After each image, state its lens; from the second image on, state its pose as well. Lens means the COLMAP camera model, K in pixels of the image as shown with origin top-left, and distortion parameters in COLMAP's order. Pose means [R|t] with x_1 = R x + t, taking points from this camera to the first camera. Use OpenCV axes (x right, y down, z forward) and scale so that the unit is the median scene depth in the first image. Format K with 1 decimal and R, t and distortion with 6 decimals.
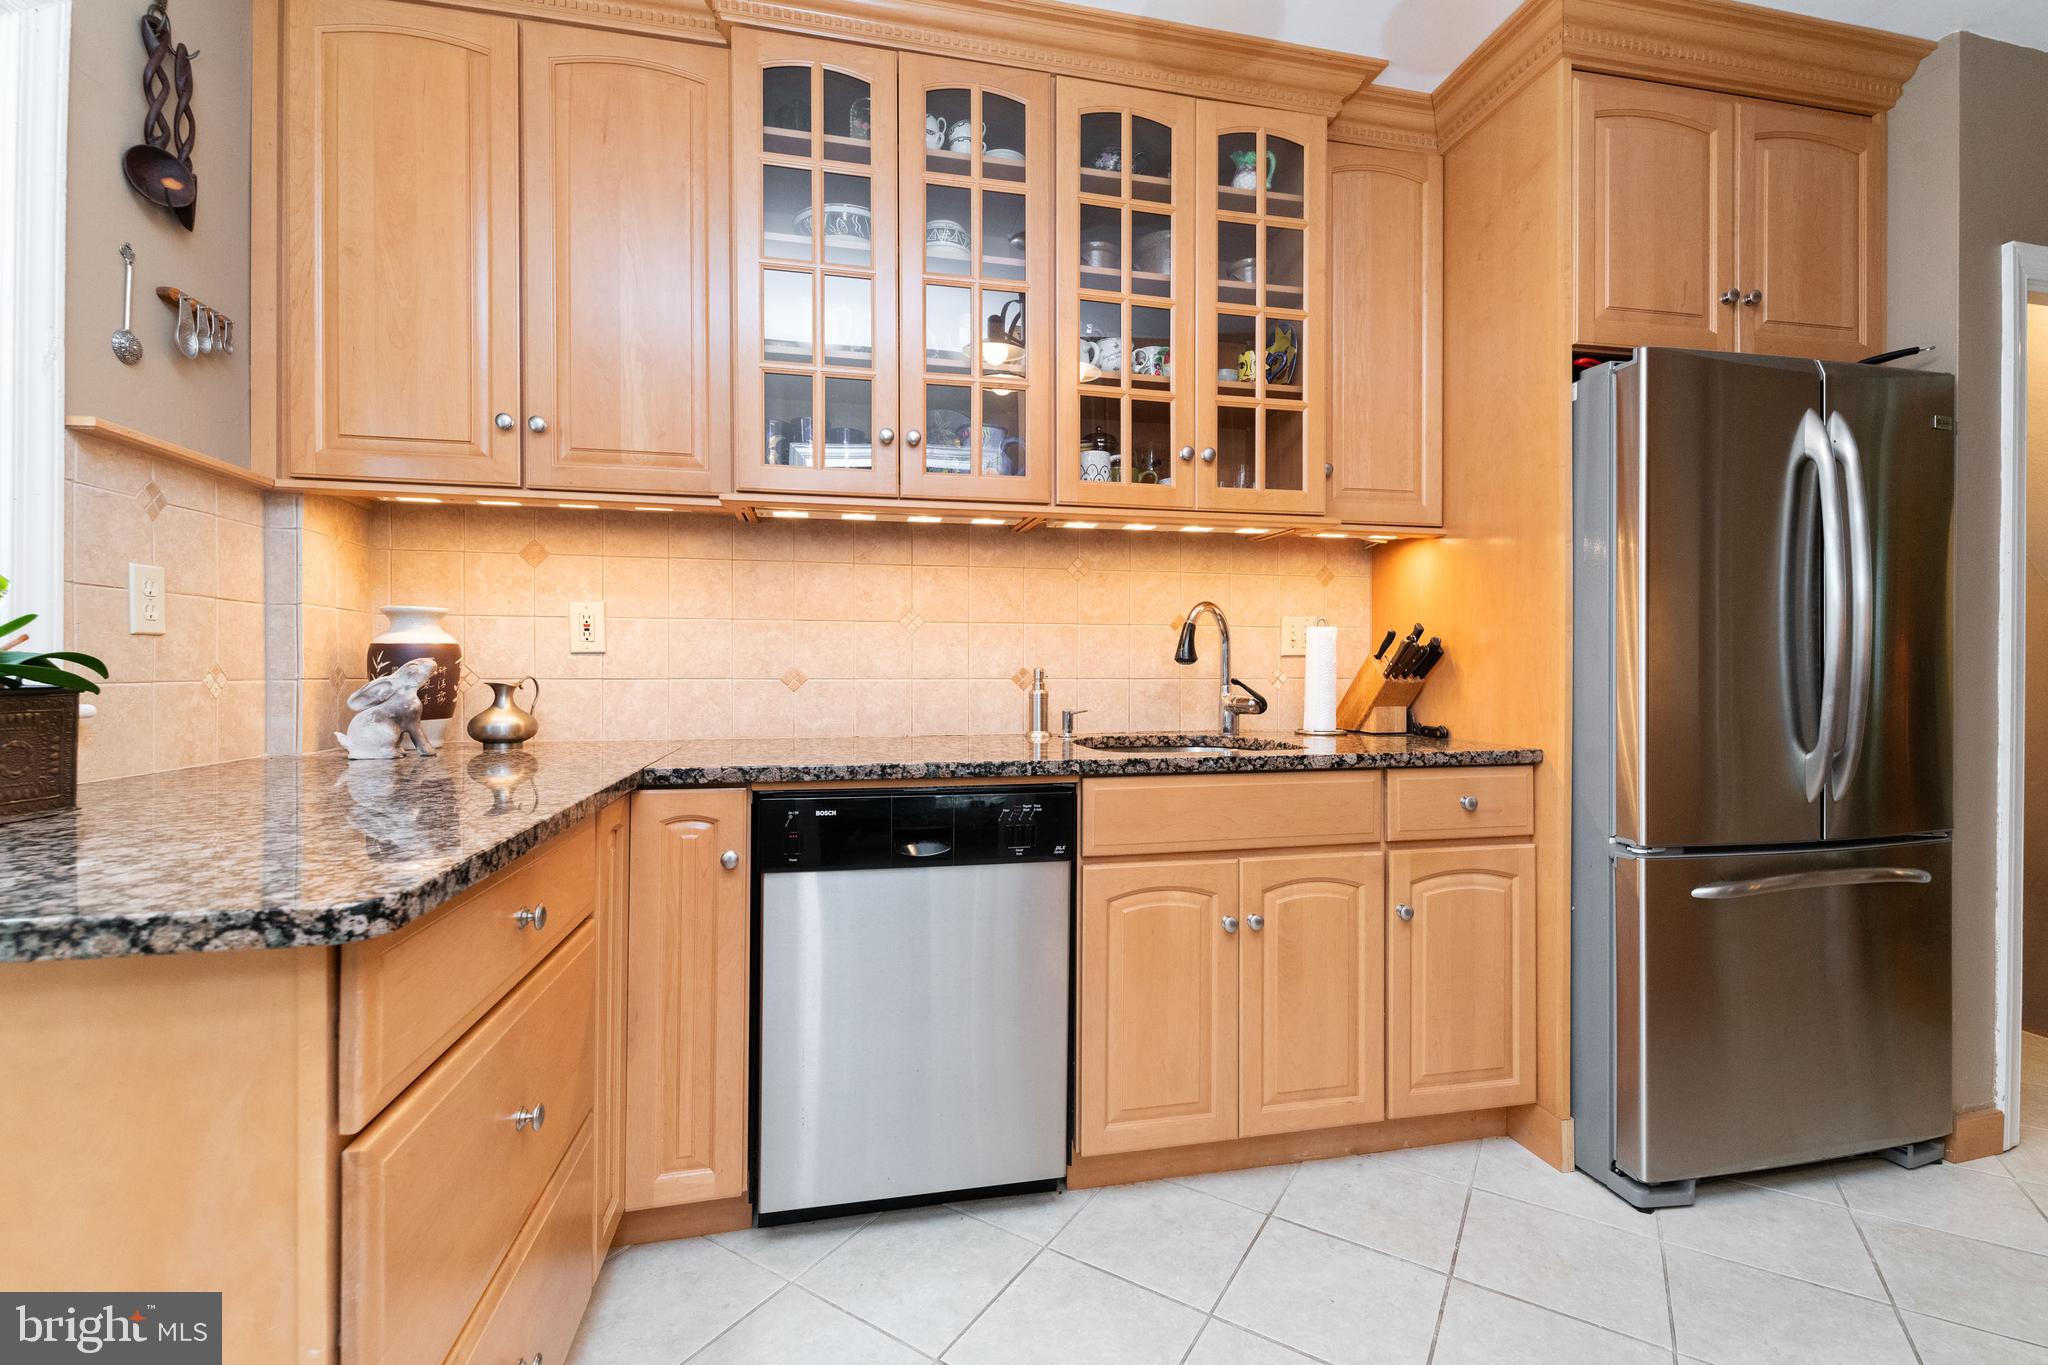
lens RADIAL K [[875.7, 0, 1030.0], [0, 875.7, 675.3], [0, 0, 1]] dist [0.009194, -0.005670]
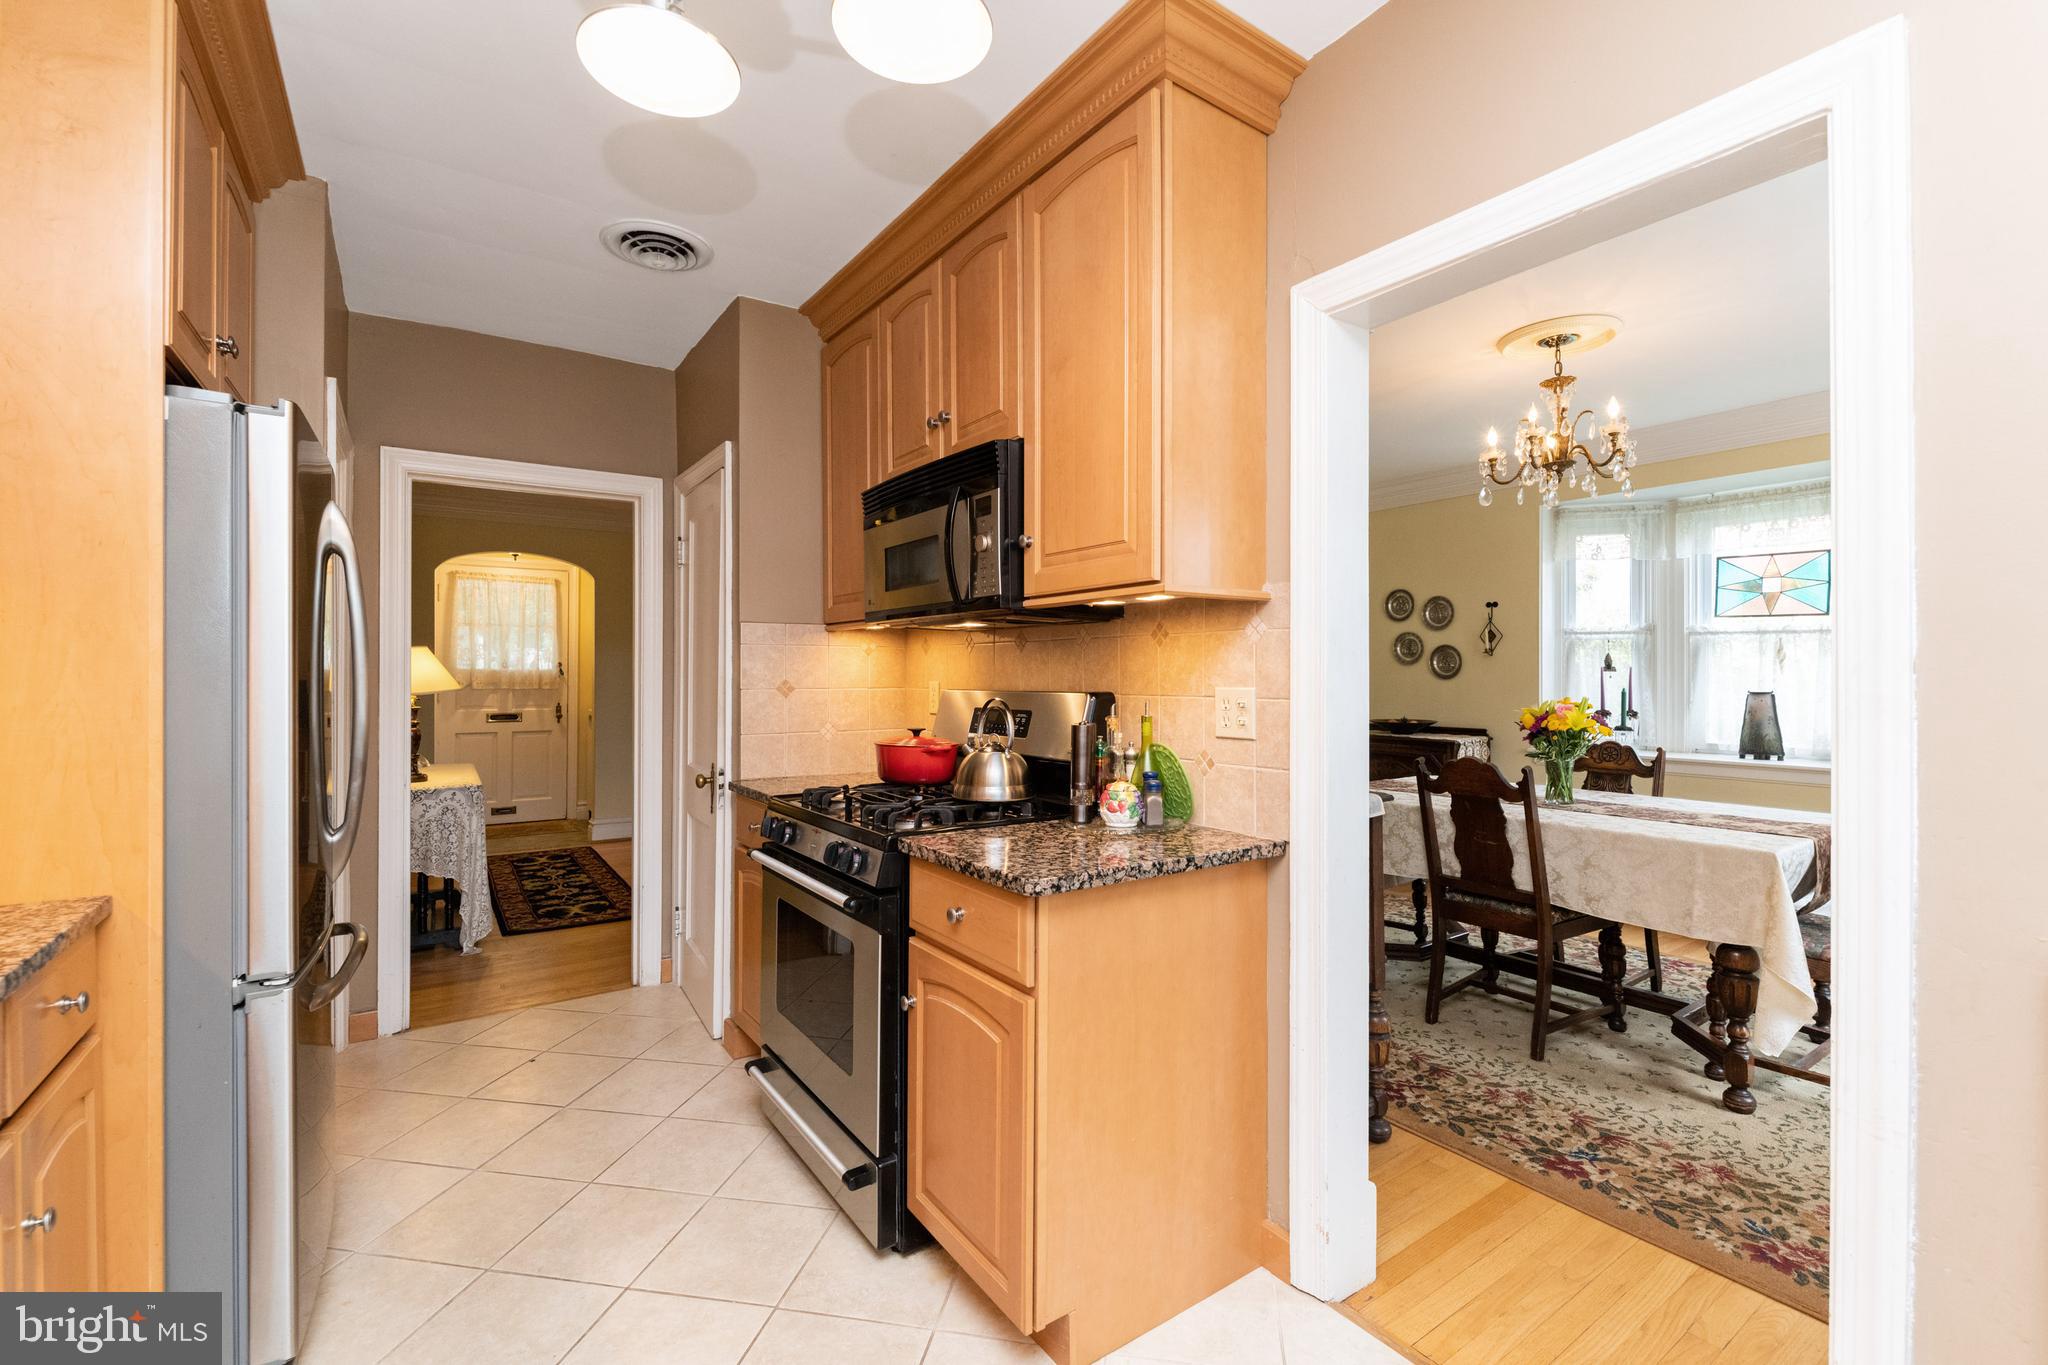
lens RADIAL K [[875.7, 0, 1058.1], [0, 875.7, 674.7], [0, 0, 1]] dist [0.009194, -0.005670]
pose [[-0.385513, -0.000818, 0.922702, -0.342932], [0.006738, 0.999970, 0.003701, -0.085433], [-0.922678, 0.007644, -0.385496, 0.544457]]
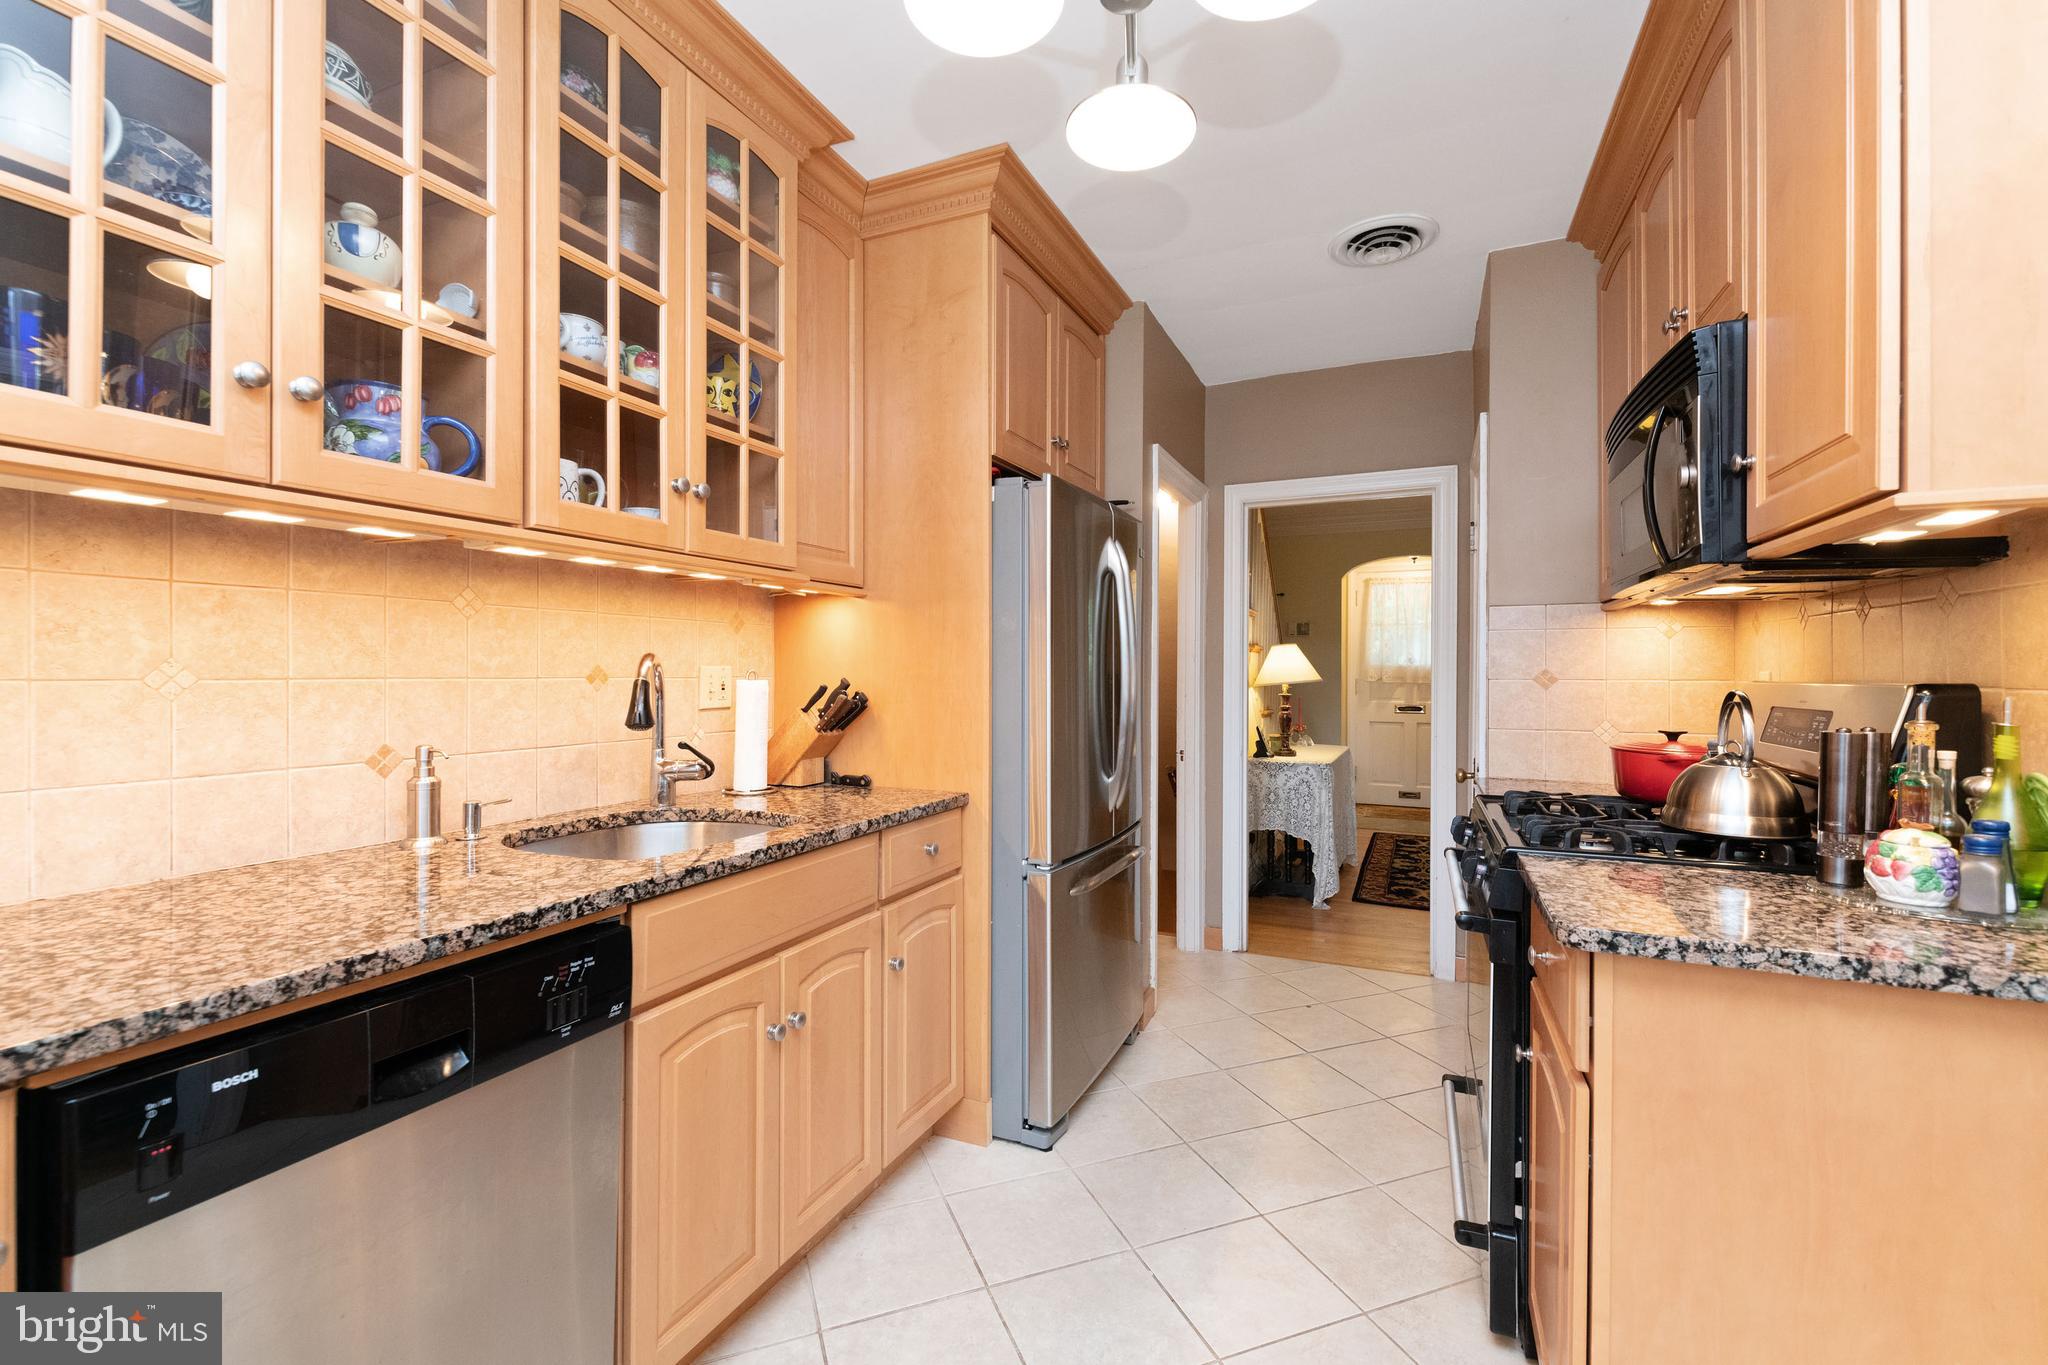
lens RADIAL K [[875.7, 0, 1020.7], [0, 875.7, 674.9], [0, 0, 1]] dist [0.009194, -0.005670]
pose [[0.594270, -0.002930, 0.804260, -0.302321], [0.004975, 0.999988, -0.000033, -0.069313], [-0.804250, 0.004021, 0.594277, 0.238449]]
